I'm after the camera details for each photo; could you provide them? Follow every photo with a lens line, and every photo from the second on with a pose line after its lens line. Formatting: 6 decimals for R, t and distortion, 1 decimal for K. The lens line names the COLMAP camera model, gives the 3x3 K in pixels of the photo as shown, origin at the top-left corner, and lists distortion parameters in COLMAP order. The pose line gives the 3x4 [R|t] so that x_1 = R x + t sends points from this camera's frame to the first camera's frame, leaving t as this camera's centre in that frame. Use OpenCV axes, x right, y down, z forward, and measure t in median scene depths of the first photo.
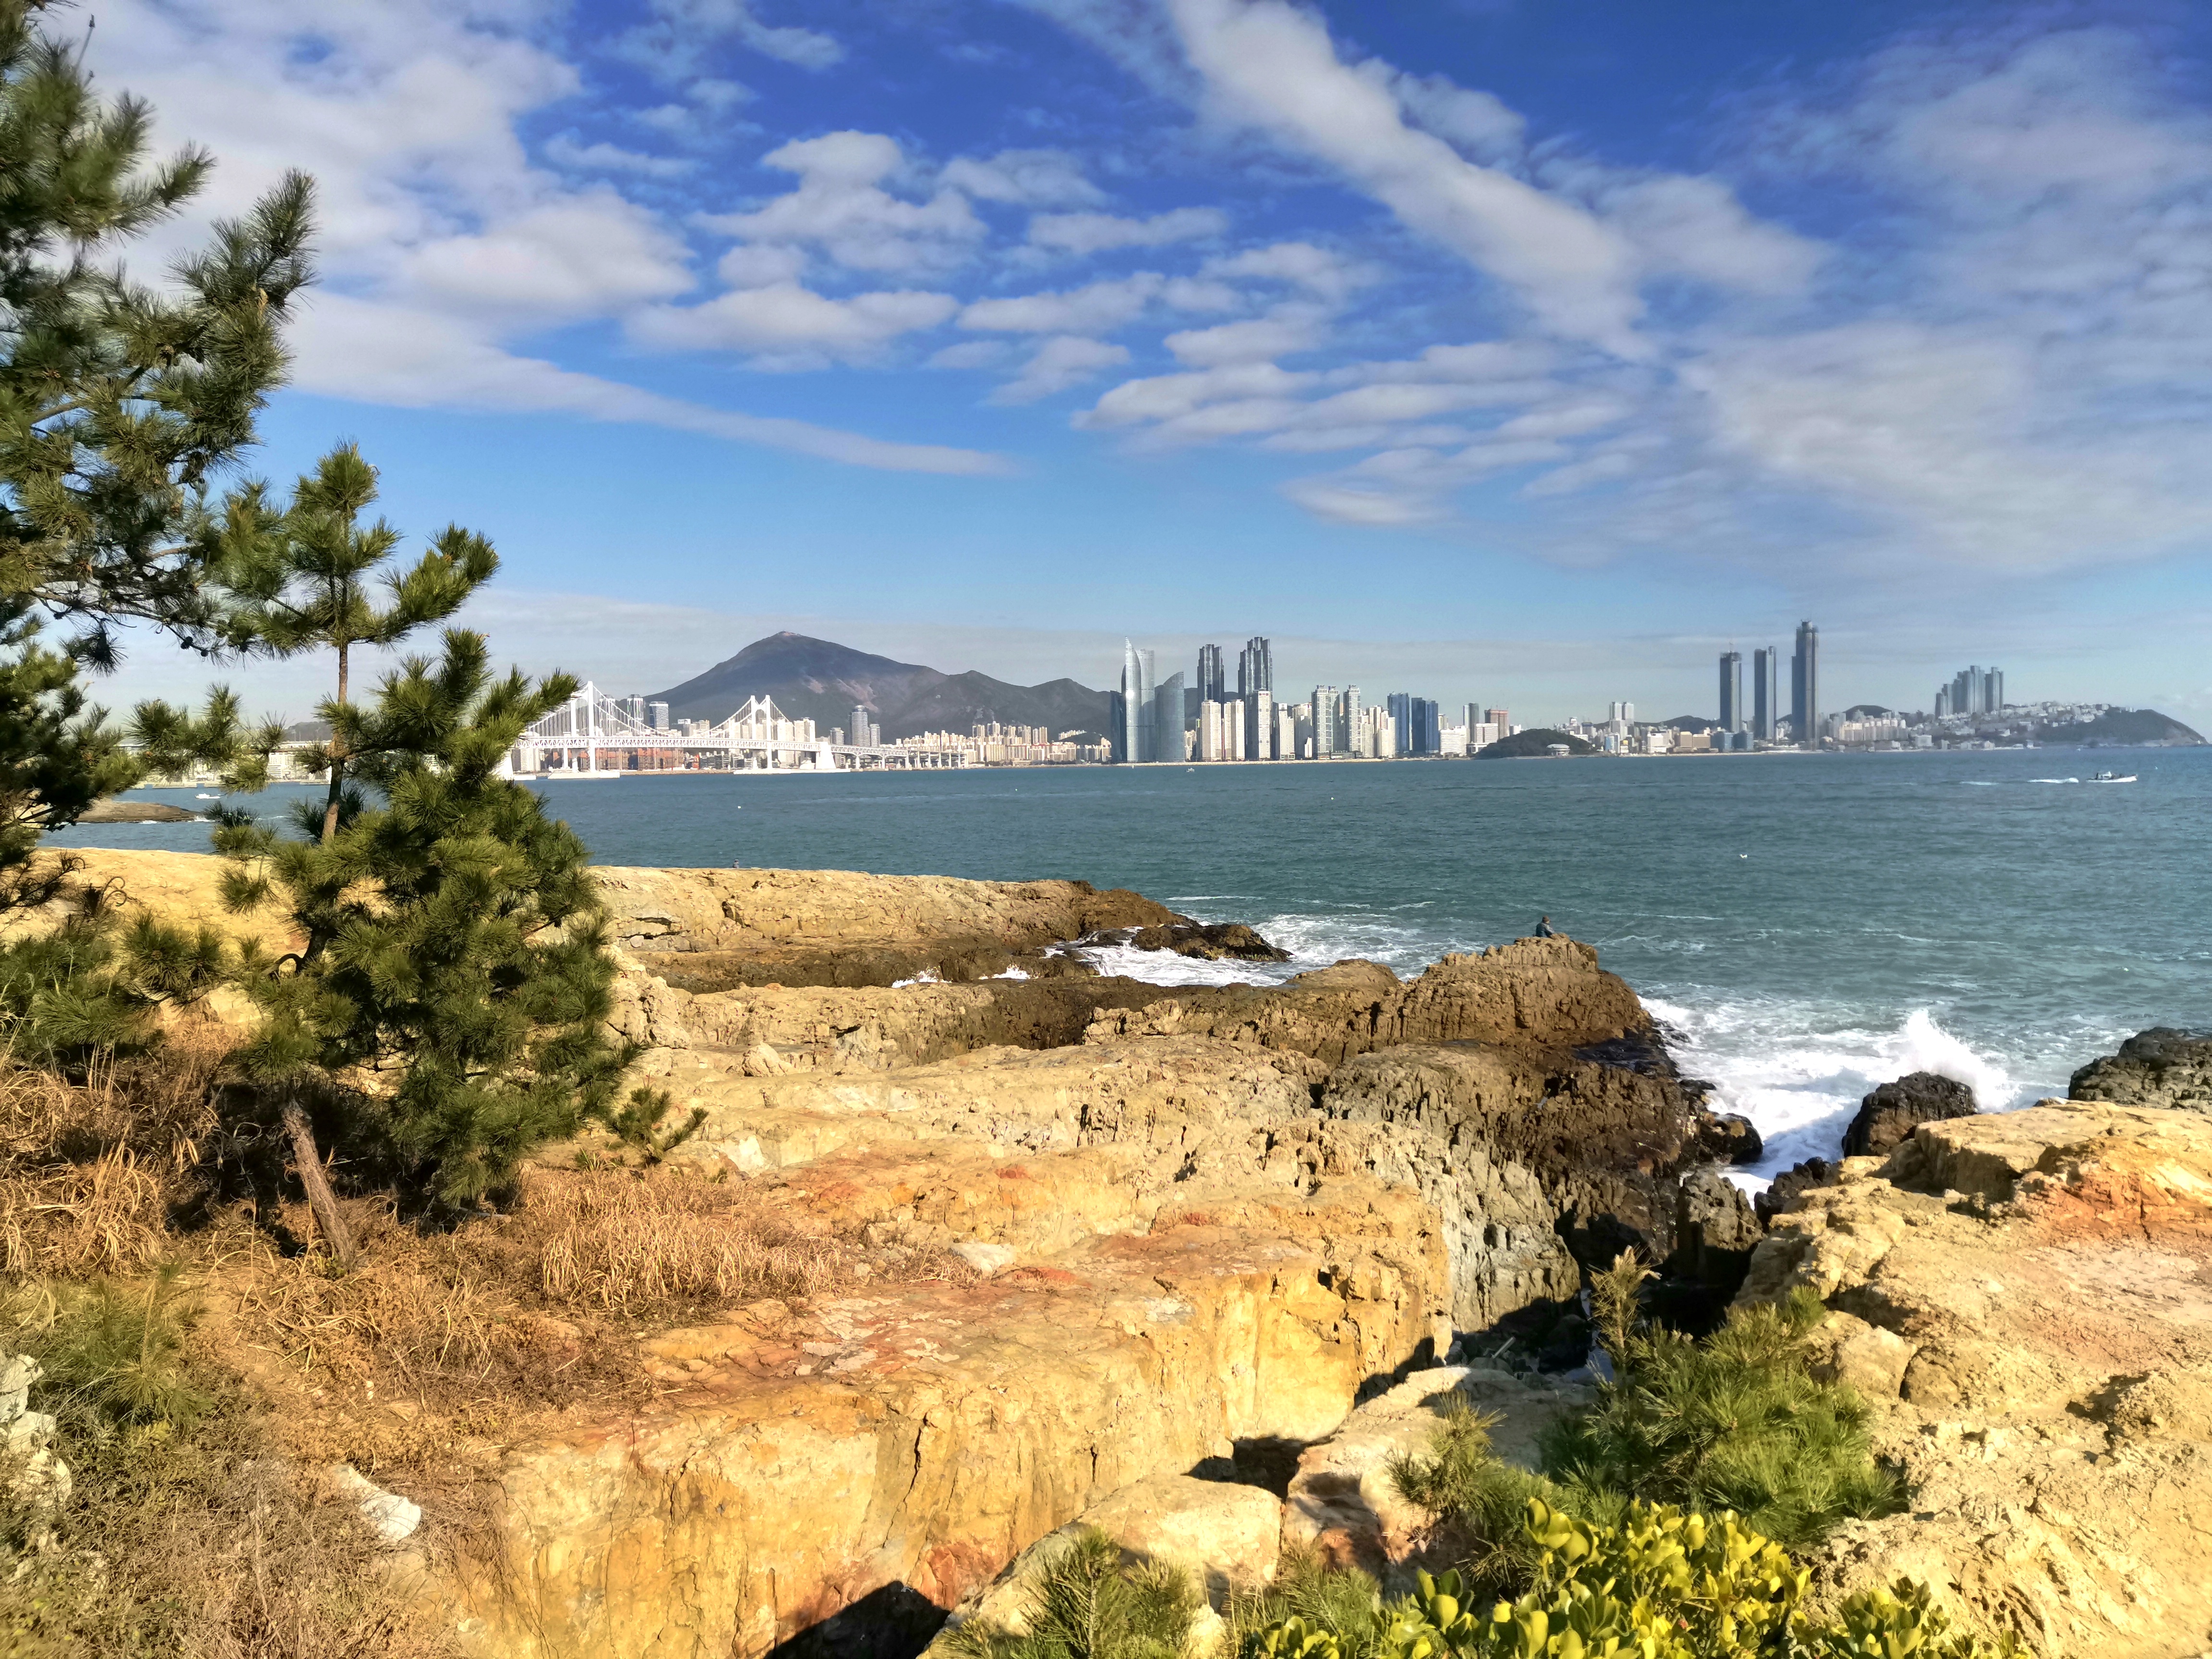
lens RADIAL K [[1737.6, 0, 1121.1], [0, 1737.6, 842.9], [0, 0, 1]] dist [0.009334, 0.024324]
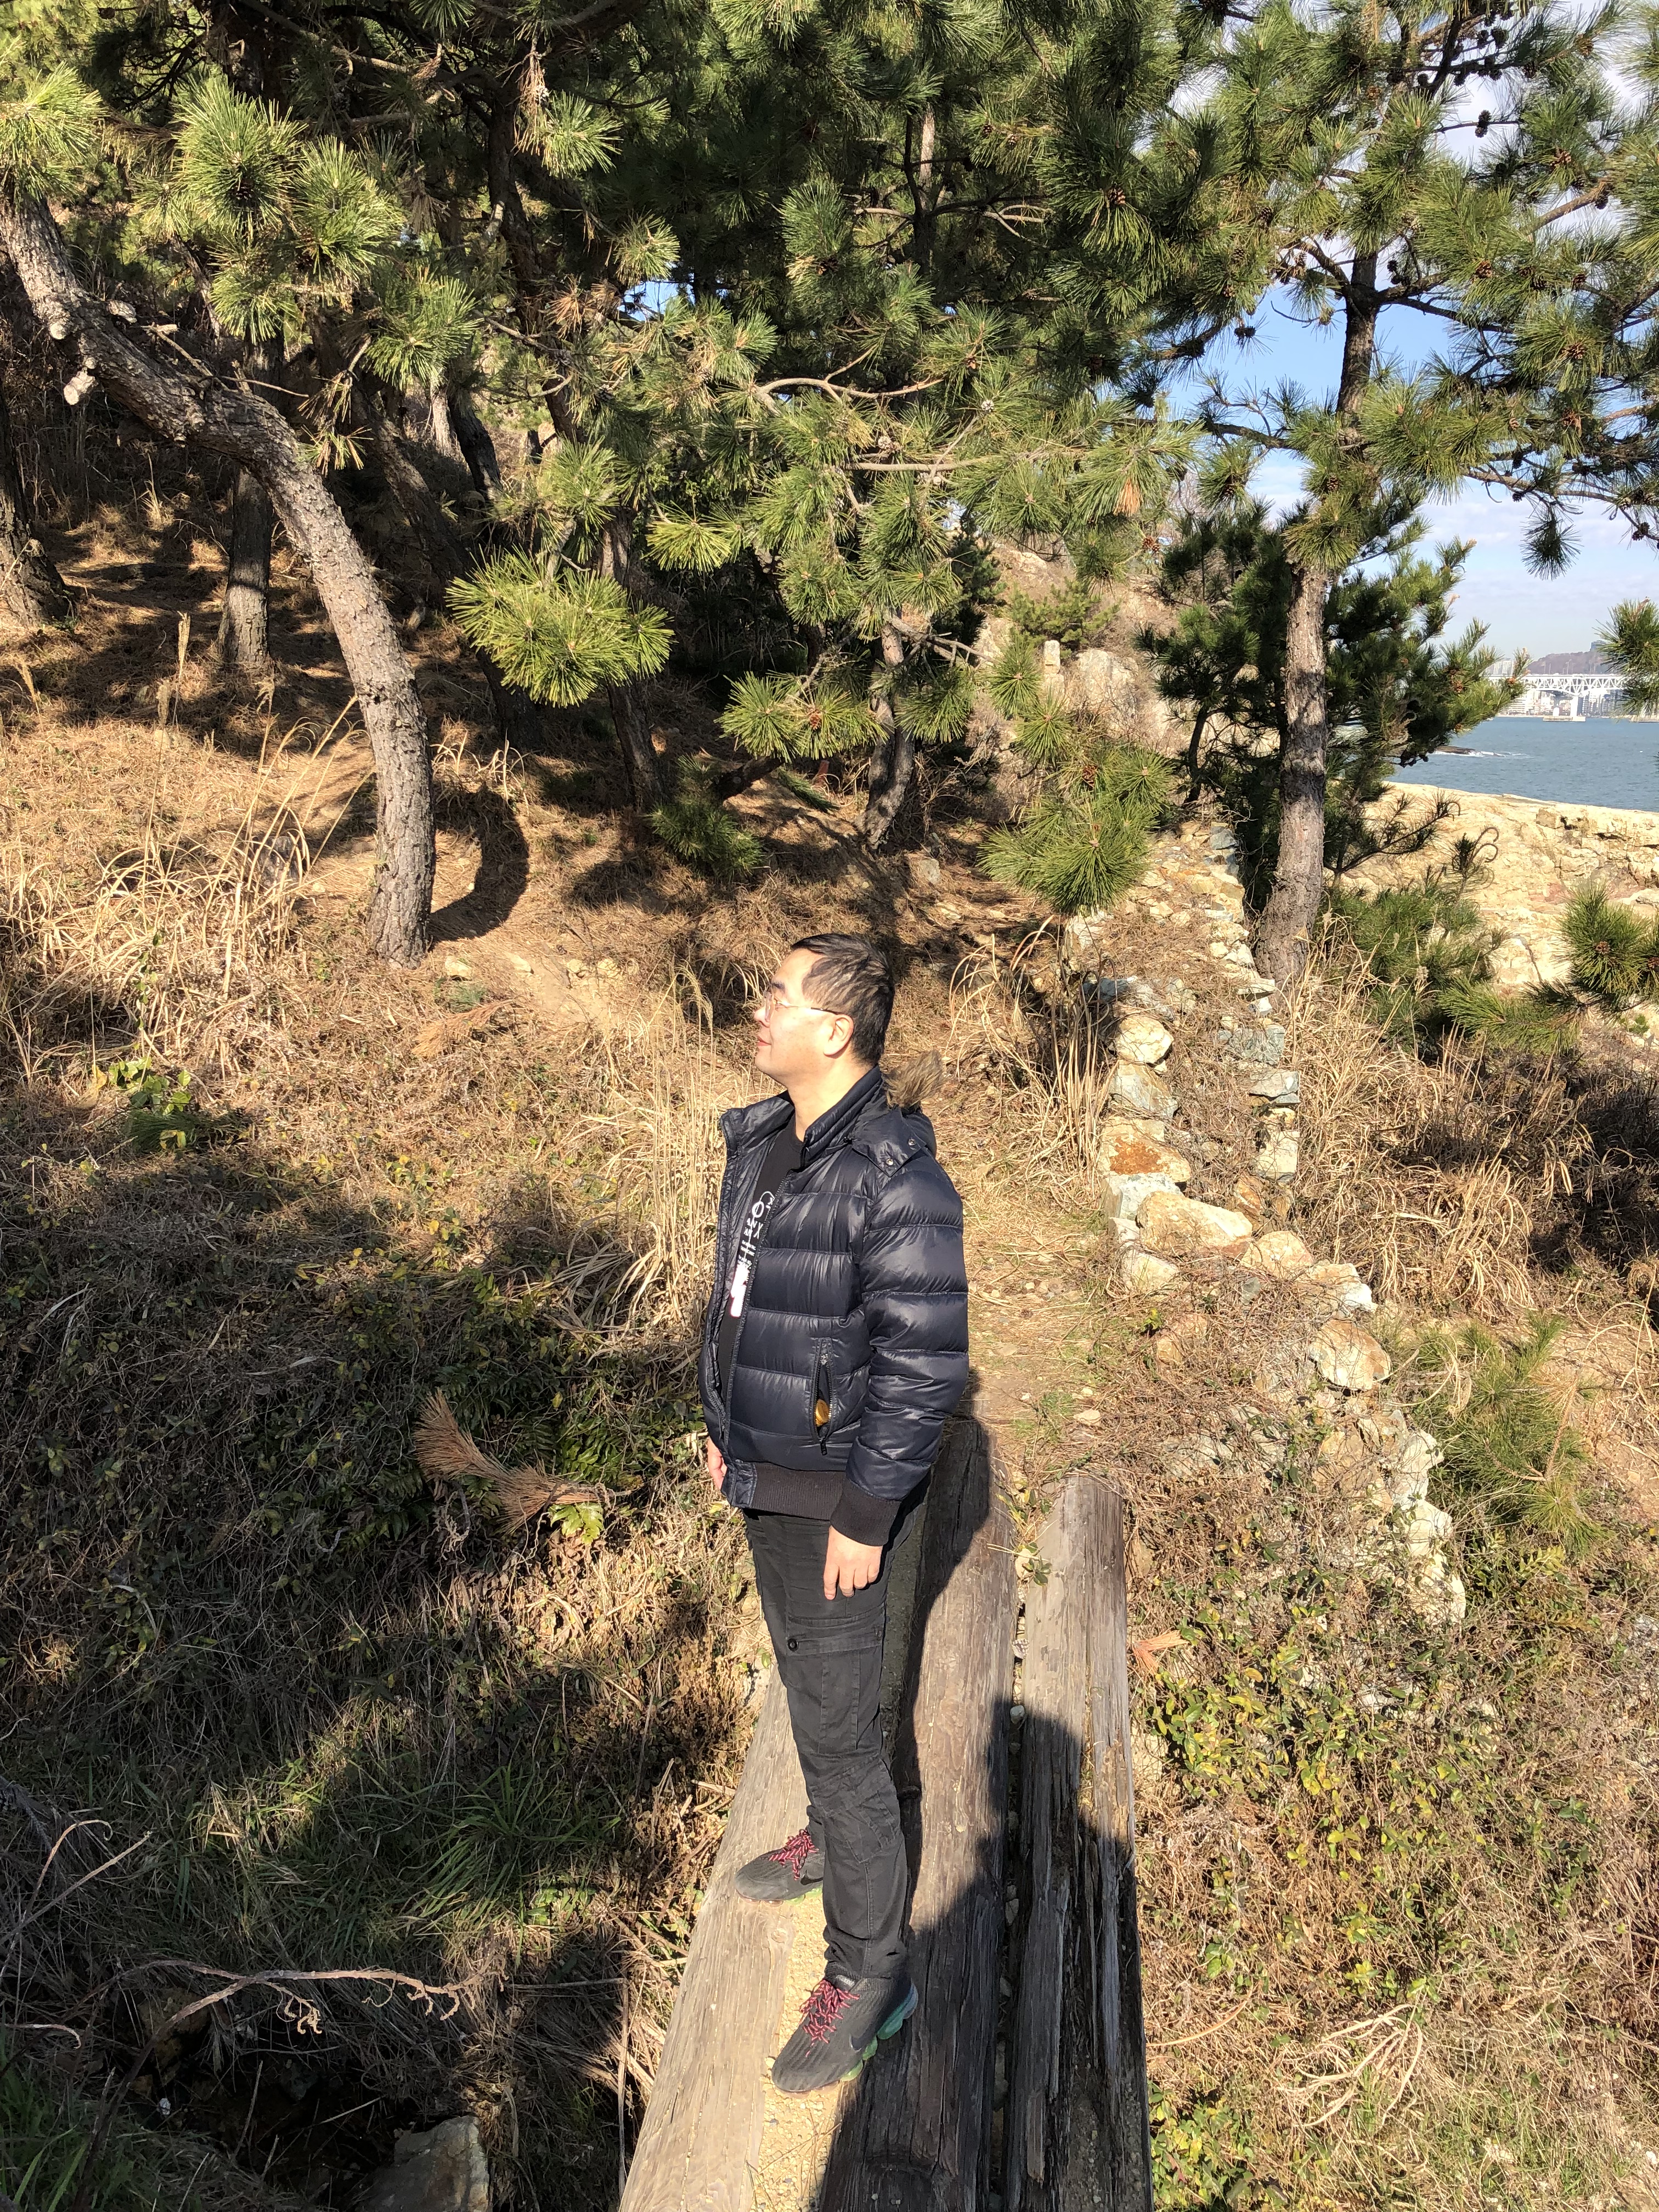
lens RADIAL K [[1800.4, 0, 827.0], [0, 1800.4, 1108.5], [0, 0, 1]] dist [0.009270, 0.005975]
pose [[0.696234, 0.183514, -0.693960, -0.184443], [-0.058281, 0.978028, 0.200162, -0.004295], [0.715445, -0.098916, 0.691632, 0.164813]]
